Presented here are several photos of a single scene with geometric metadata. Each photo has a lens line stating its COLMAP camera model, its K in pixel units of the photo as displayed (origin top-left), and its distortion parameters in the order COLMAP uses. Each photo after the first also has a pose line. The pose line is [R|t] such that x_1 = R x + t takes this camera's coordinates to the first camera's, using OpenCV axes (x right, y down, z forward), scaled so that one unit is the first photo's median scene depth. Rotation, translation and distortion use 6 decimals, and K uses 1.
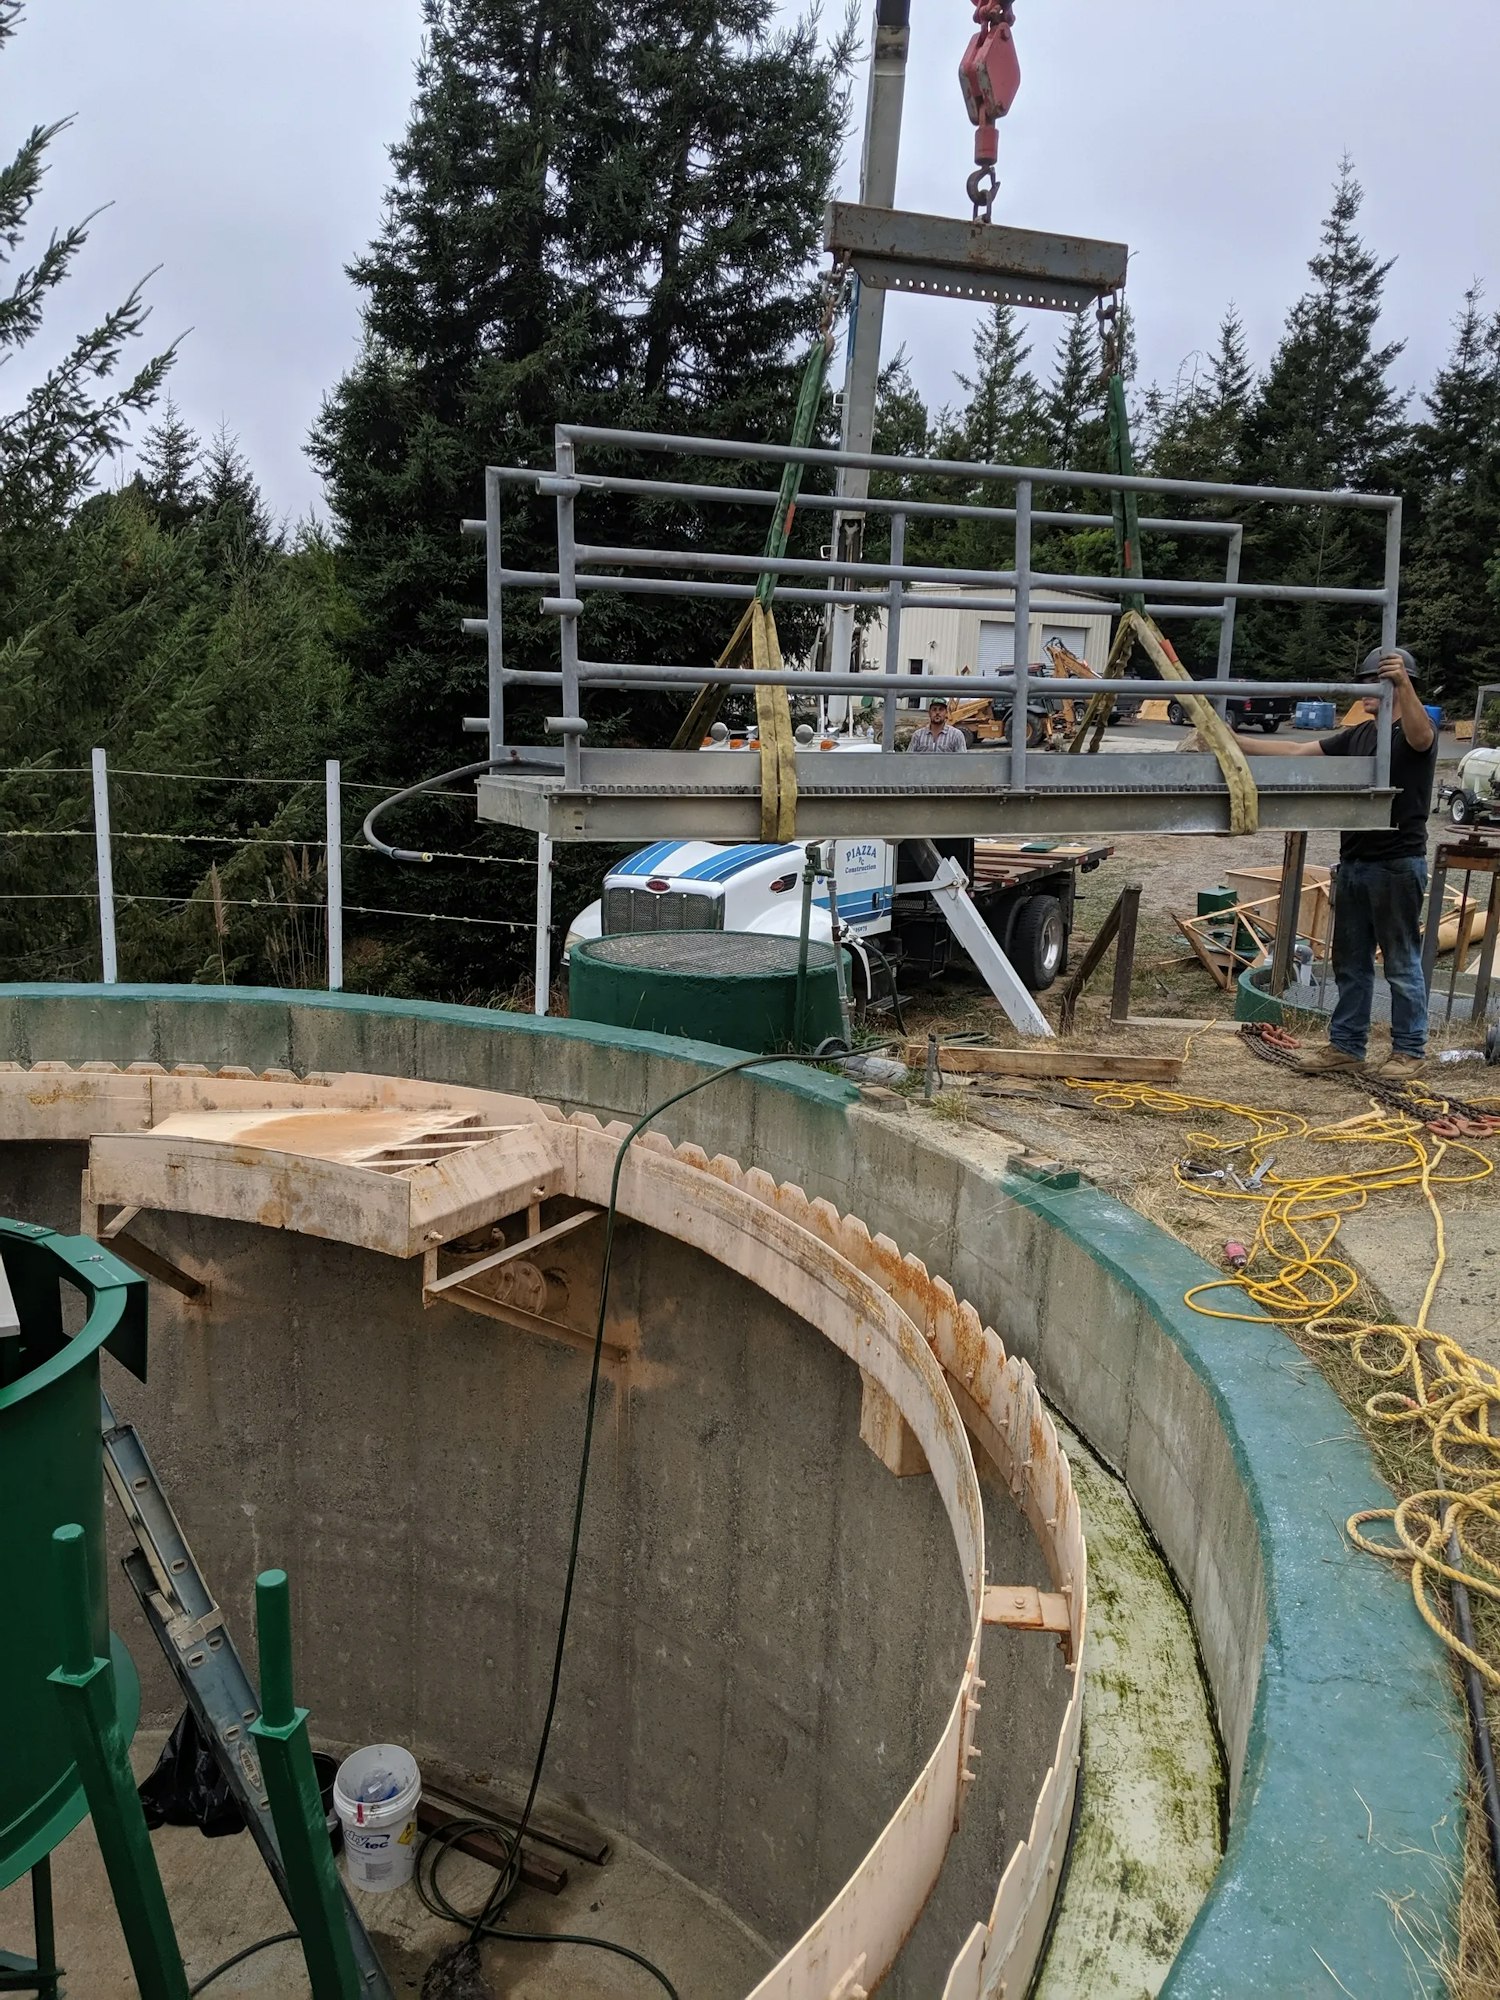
lens RADIAL K [[1555.1, 0, 717.8], [0, 1555.1, 1010.4], [0, 0, 1]] dist [0.078821, -0.137300]
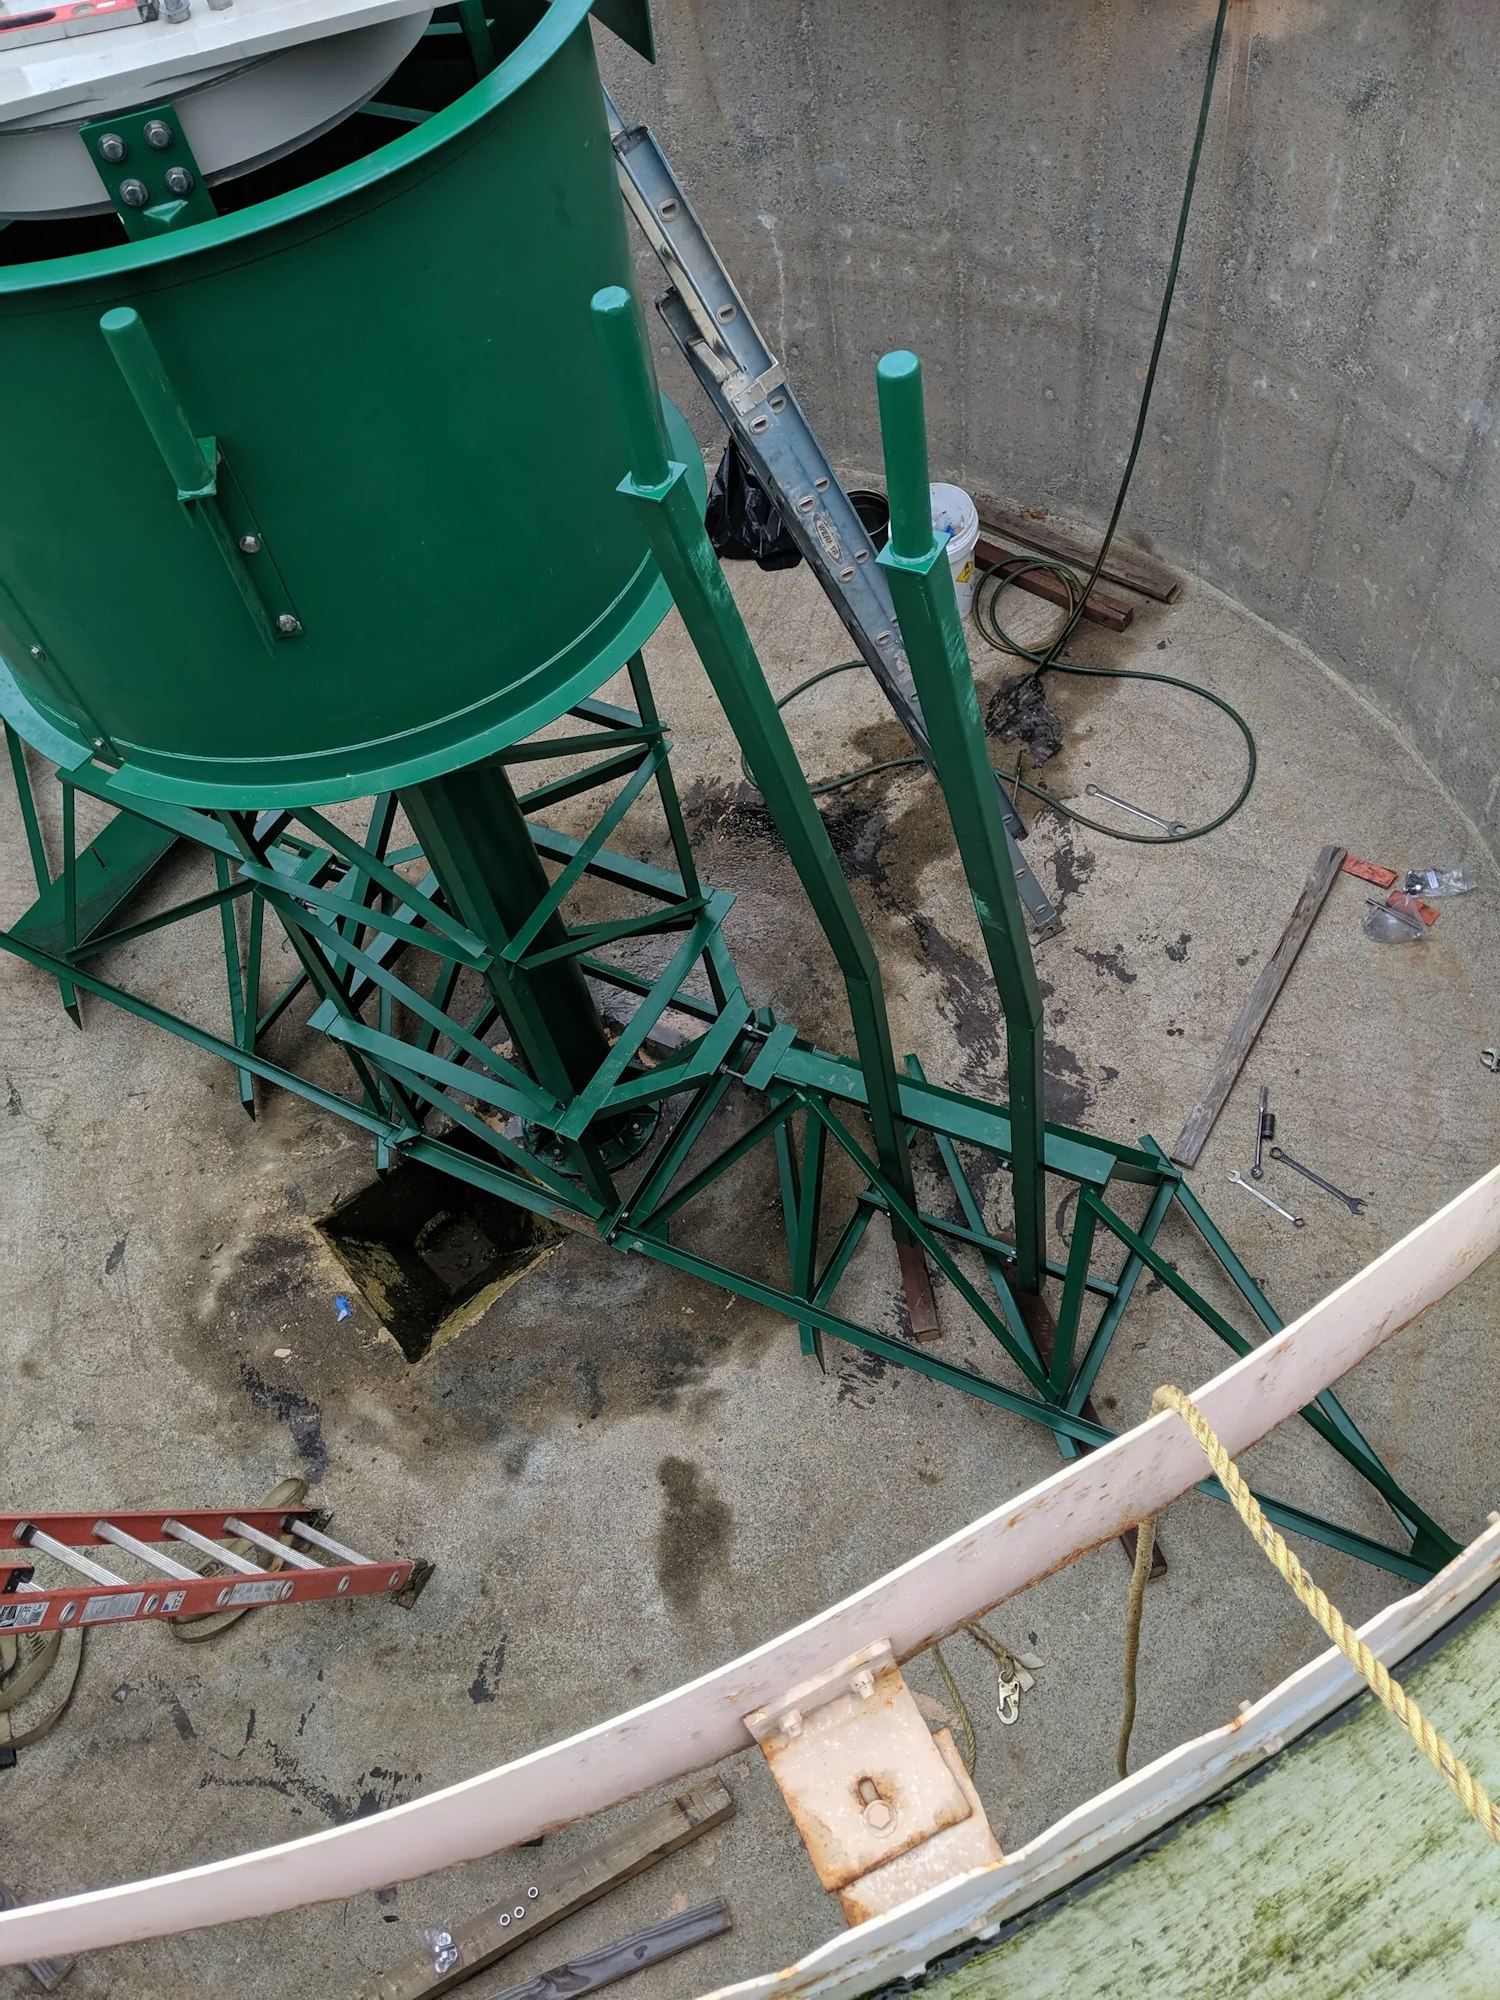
lens RADIAL K [[1579.4, 0, 747.4], [0, 1579.4, 975.7], [0, 0, 1]] dist [0.069475, -0.111301]
pose [[0.963805, 0.084941, -0.252714, -0.059125], [0.113249, 0.727684, 0.676499, 0.029371], [0.241358, -0.680633, 0.691726, 0.124675]]
